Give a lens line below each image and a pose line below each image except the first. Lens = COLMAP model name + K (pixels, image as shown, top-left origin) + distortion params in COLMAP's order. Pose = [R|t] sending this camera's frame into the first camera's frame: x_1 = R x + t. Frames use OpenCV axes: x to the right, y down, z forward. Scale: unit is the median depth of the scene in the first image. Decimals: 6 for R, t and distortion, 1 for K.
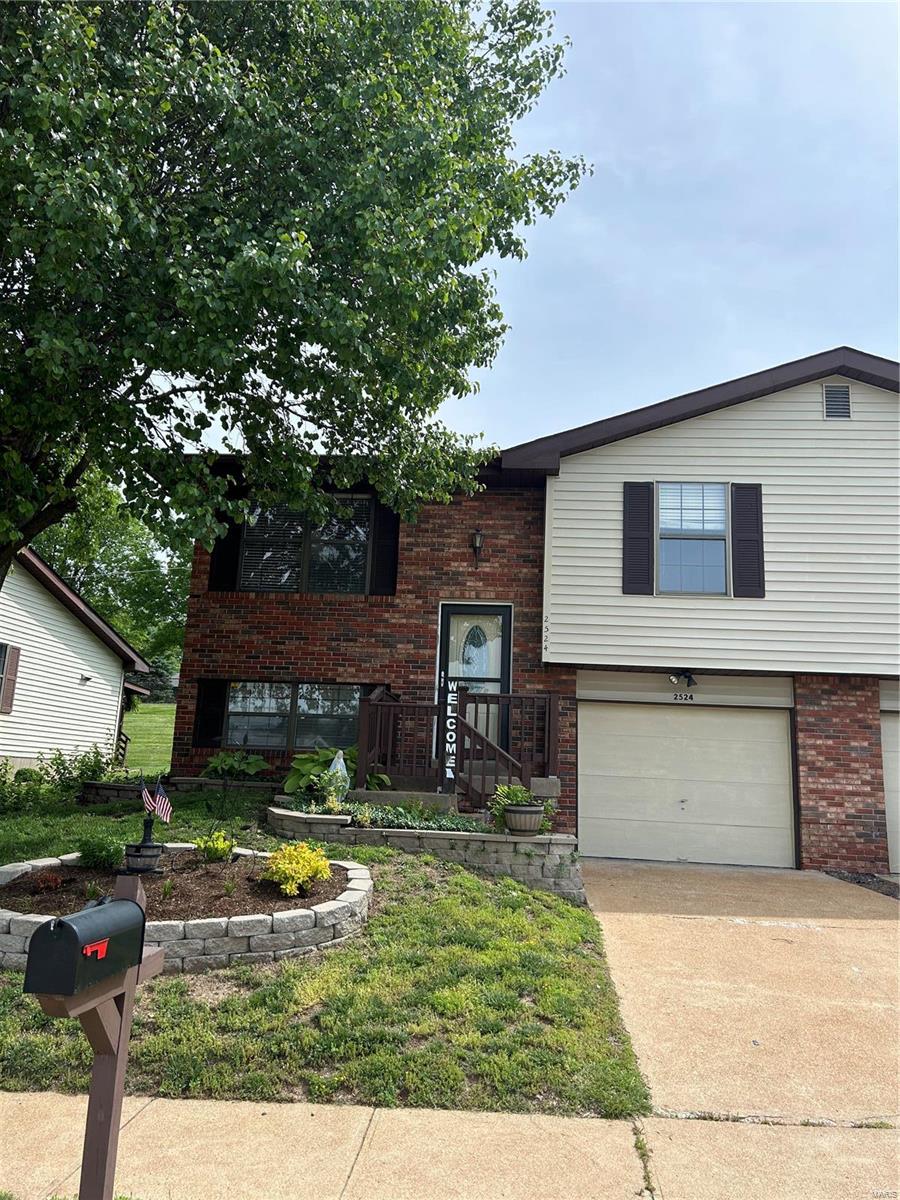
lens RADIAL K [[901.1, 0, 468.1], [0, 901.1, 597.4], [0, 0, 1]] dist [0.103455, -0.115226]
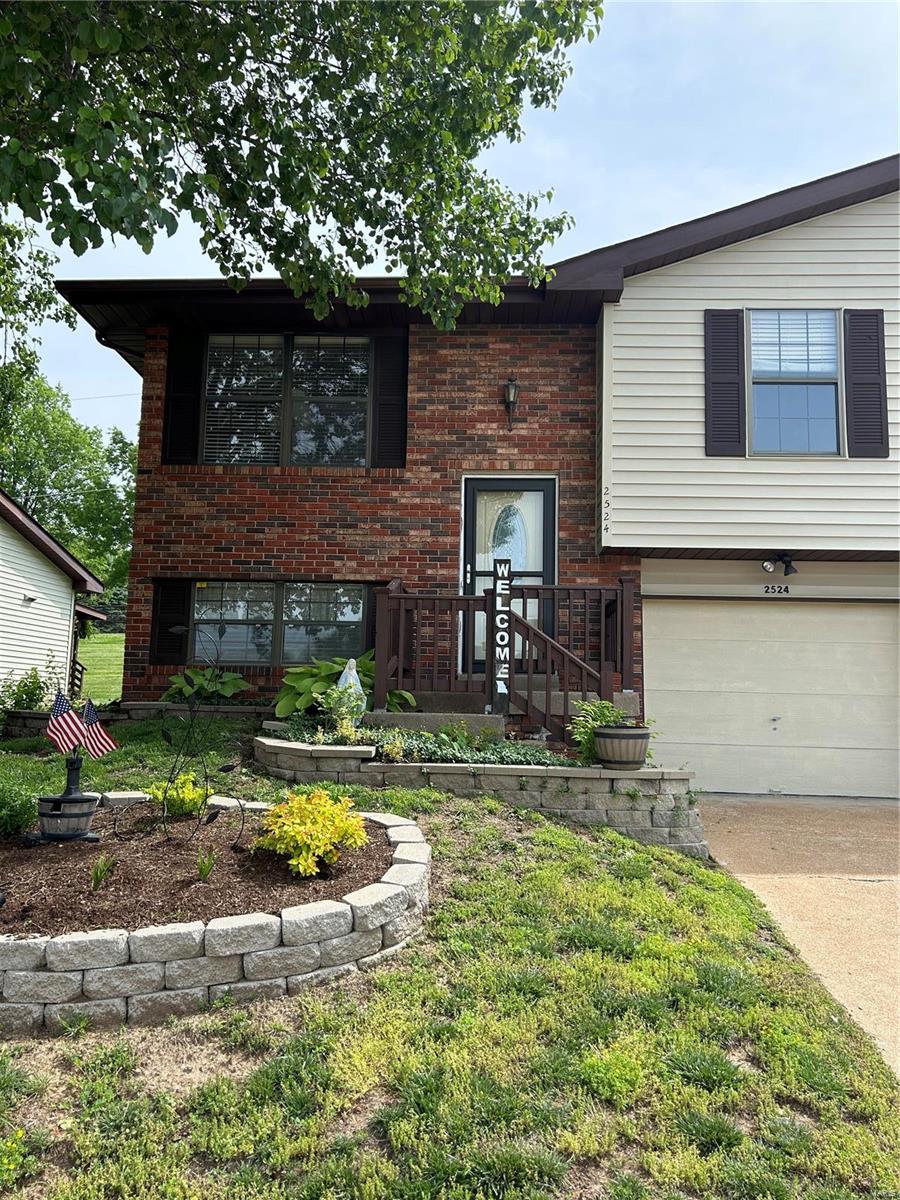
lens RADIAL K [[901.1, 0, 468.1], [0, 901.1, 597.4], [0, 0, 1]] dist [0.103455, -0.115226]
pose [[0.999258, -0.016884, 0.034625, -0.068472], [0.014221, 0.997025, 0.075760, 0.062951], [-0.035801, -0.075211, 0.996525, 0.264059]]
